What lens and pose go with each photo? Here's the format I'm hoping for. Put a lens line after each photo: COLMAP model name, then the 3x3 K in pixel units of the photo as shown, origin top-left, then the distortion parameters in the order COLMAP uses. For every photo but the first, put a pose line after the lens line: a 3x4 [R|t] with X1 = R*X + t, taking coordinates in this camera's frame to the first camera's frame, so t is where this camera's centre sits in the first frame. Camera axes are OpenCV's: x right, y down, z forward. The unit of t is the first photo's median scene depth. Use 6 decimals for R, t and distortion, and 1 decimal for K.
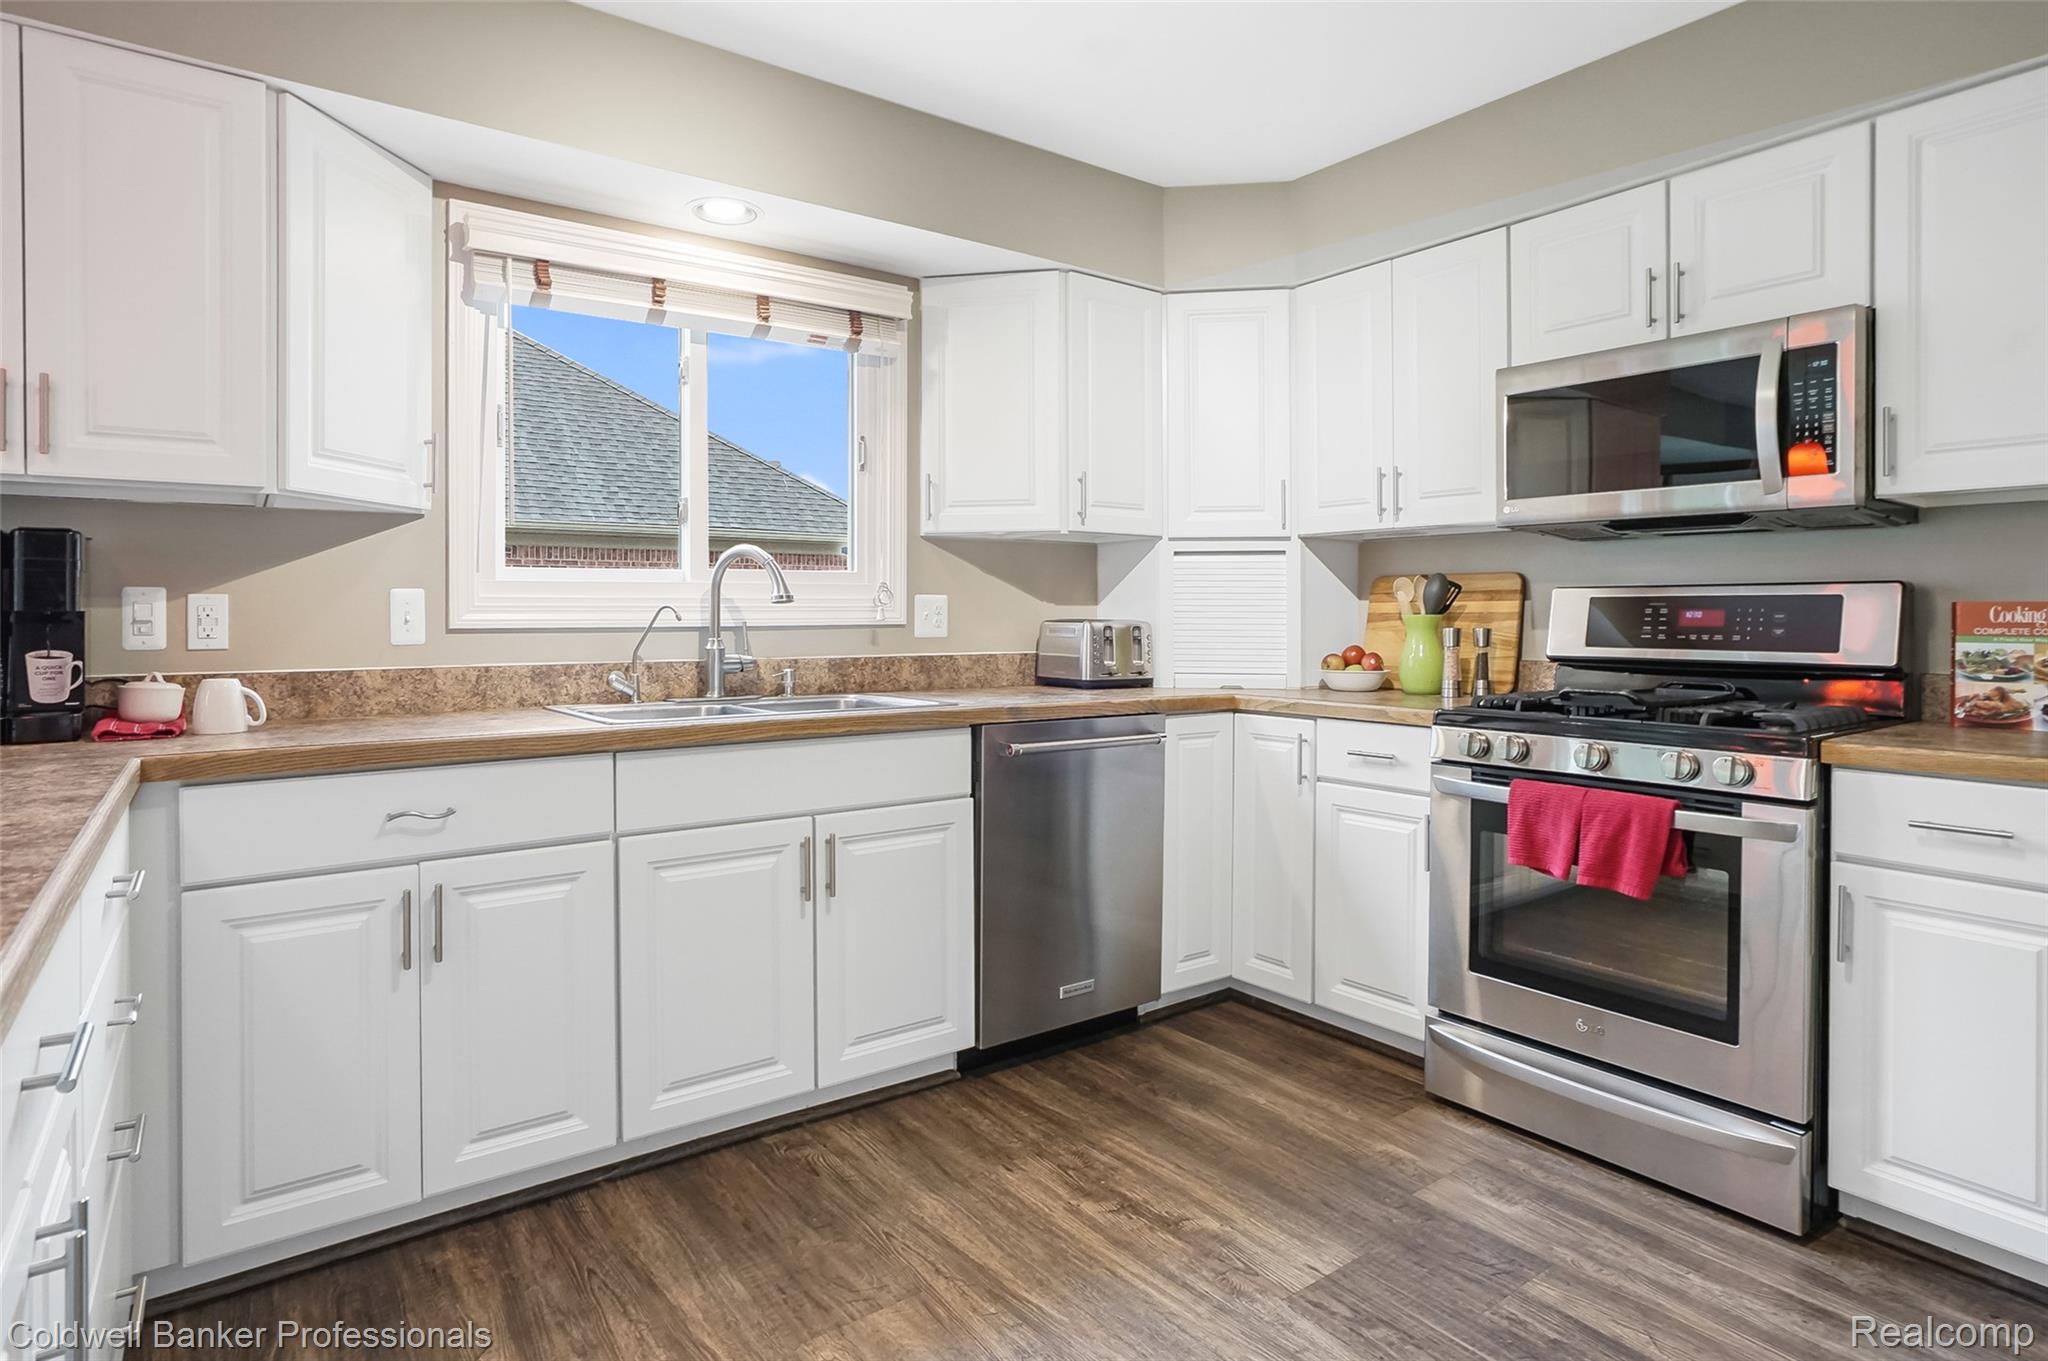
lens RADIAL K [[1056.3, 0, 1005.1], [0, 1056.3, 625.2], [0, 0, 1]] dist [-0.052070, 0.025908]
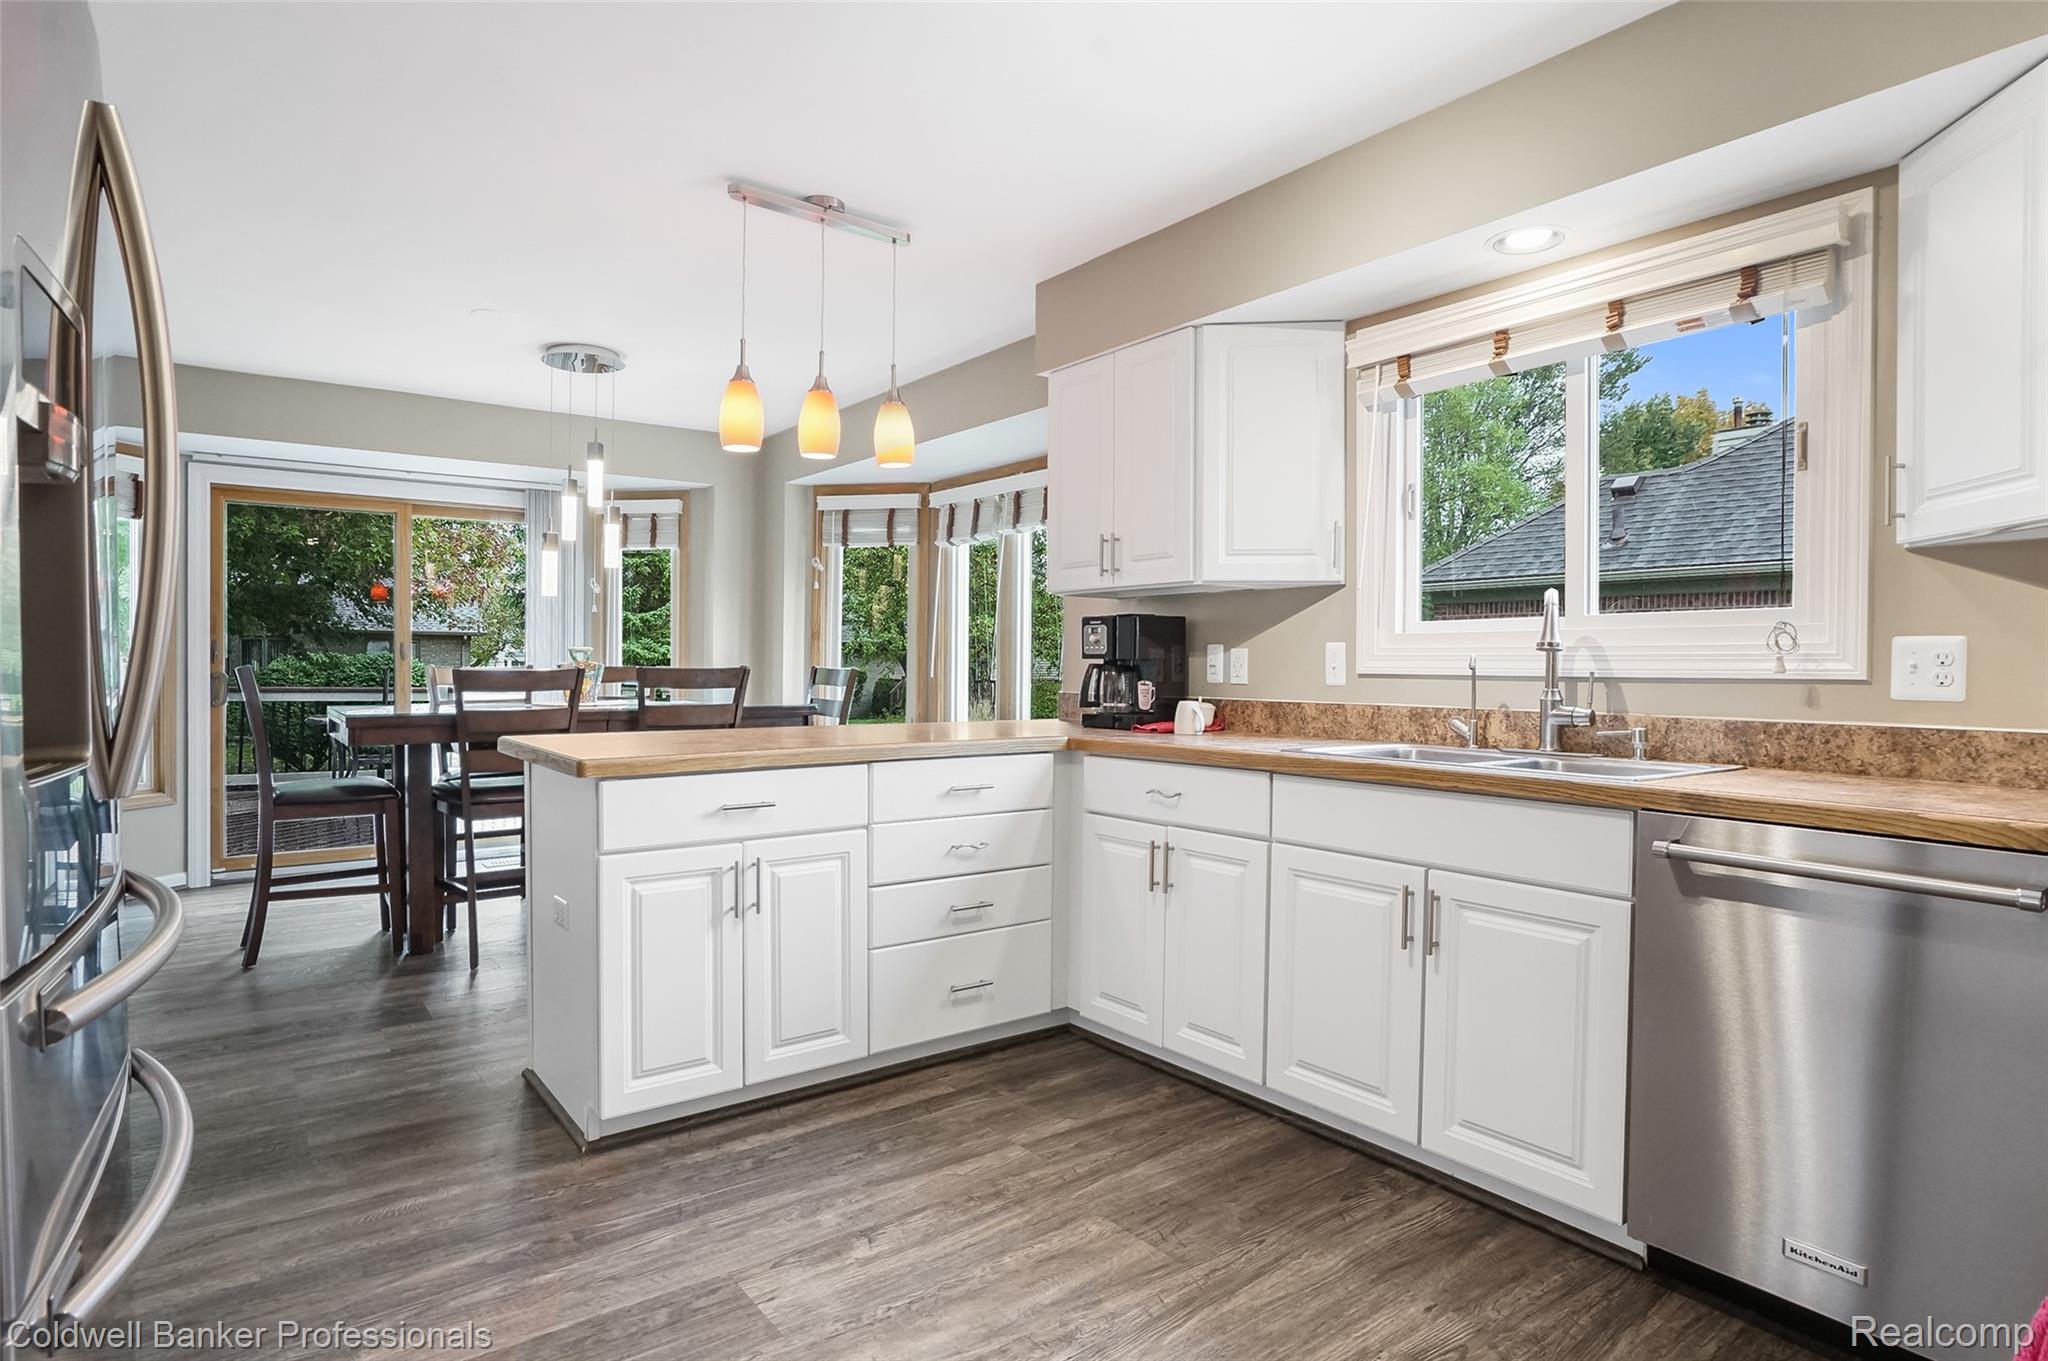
lens RADIAL K [[1056.3, 0, 1014.0], [0, 1056.3, 689.1], [0, 0, 1]] dist [-0.052070, 0.025908]
pose [[0.042792, 0.027243, -0.998712, 0.718479], [-0.015088, 0.999532, 0.026619, -0.005395], [0.998970, 0.013929, 0.043183, 0.534569]]
